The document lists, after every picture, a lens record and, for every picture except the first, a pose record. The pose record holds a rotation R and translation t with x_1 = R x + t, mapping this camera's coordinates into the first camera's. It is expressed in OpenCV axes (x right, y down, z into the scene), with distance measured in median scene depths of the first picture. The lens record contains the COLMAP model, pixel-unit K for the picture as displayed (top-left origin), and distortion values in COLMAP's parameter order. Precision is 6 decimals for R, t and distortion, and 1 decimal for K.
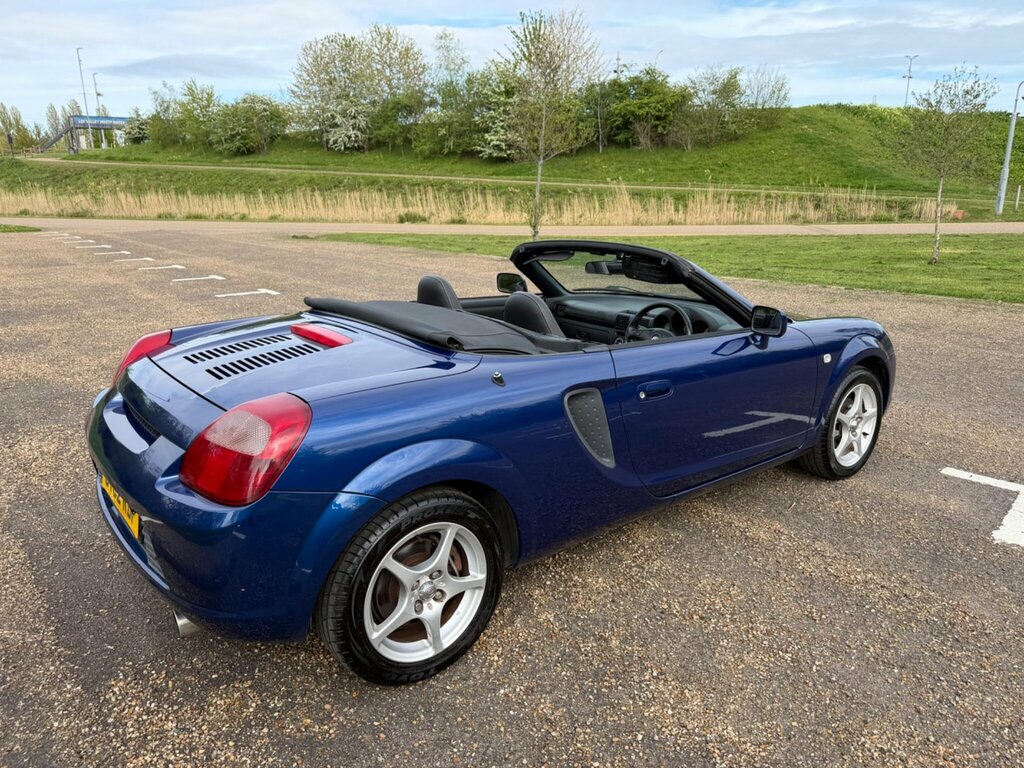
lens RADIAL K [[731.7, 0, 509.6], [0, 731.7, 380.6], [0, 0, 1]] dist [0.026203, -0.037170]
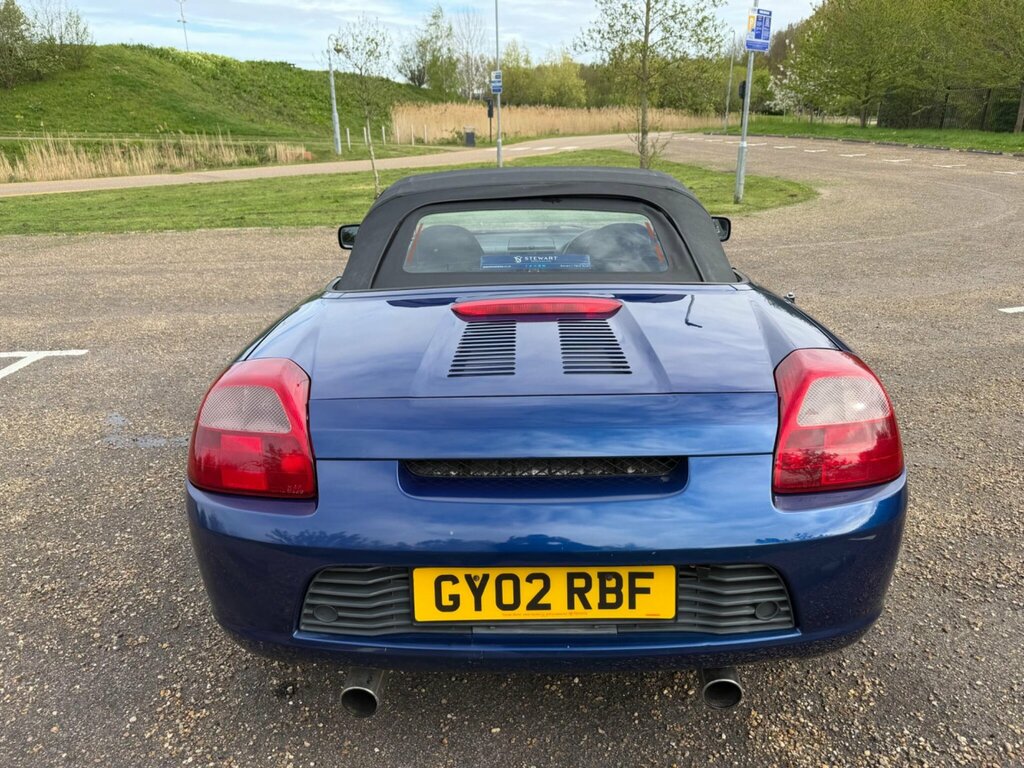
lens RADIAL K [[736.9, 0, 515.7], [0, 736.9, 384.2], [0, 0, 1]] dist [0.014781, -0.024566]
pose [[0.642717, -0.260833, 0.720334, -0.973722], [0.211417, 0.964132, 0.160476, -0.127809], [-0.736355, 0.049150, 0.674808, 0.592814]]
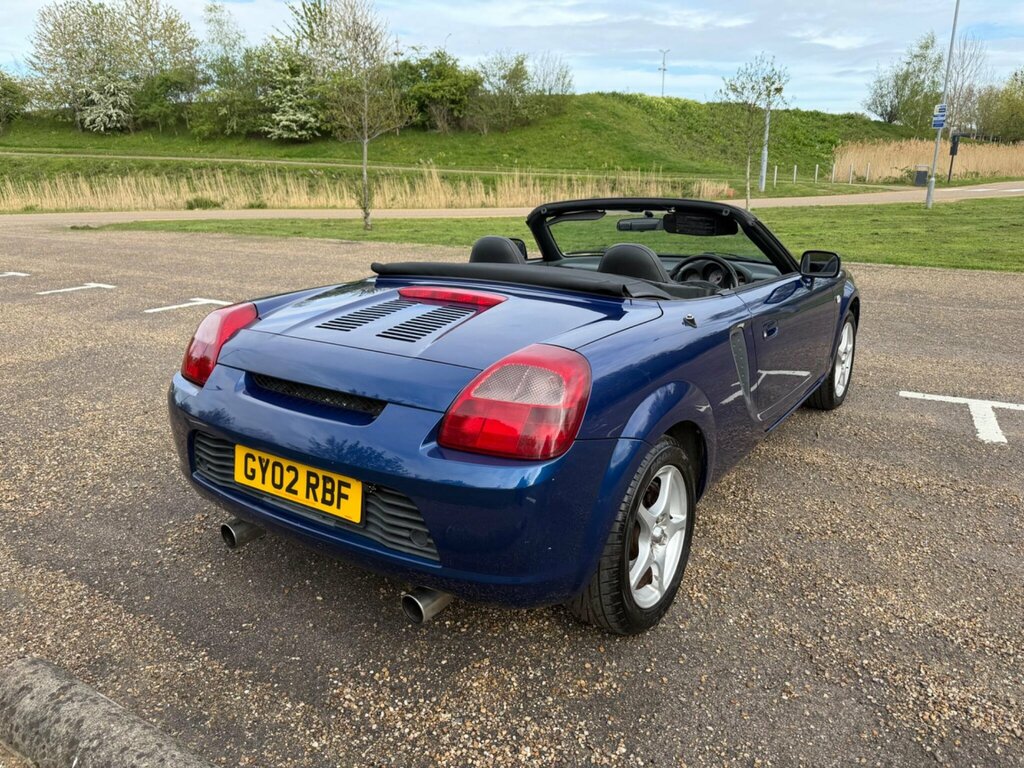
lens RADIAL K [[733.4, 0, 521.0], [0, 733.4, 382.0], [0, 0, 1]] dist [0.023972, -0.034729]
pose [[0.955624, -0.087040, 0.281437, -0.519644], [0.081668, 0.996184, 0.030784, 0.031530], [-0.283043, -0.006434, 0.959086, 0.089516]]
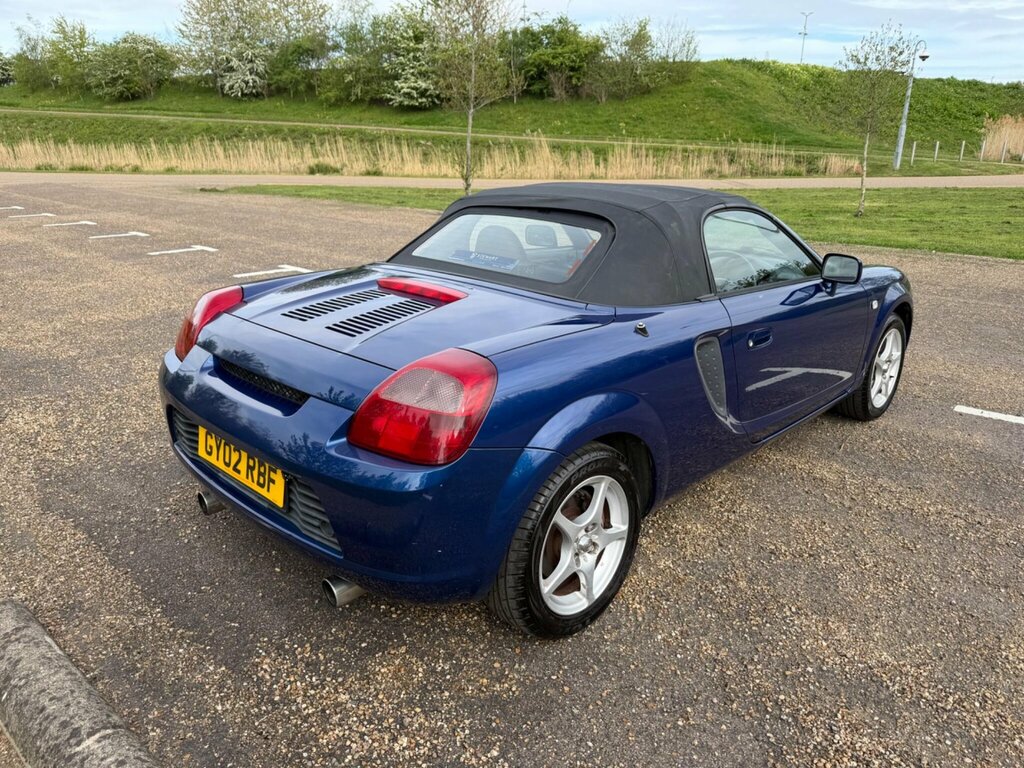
lens RADIAL K [[736.9, 0, 515.7], [0, 736.9, 384.2], [0, 0, 1]] dist [0.014781, -0.024566]
pose [[0.991091, -0.032905, 0.129057, -0.307153], [0.024838, 0.997665, 0.063625, 0.004784], [-0.130849, -0.059853, 0.989594, 0.036424]]
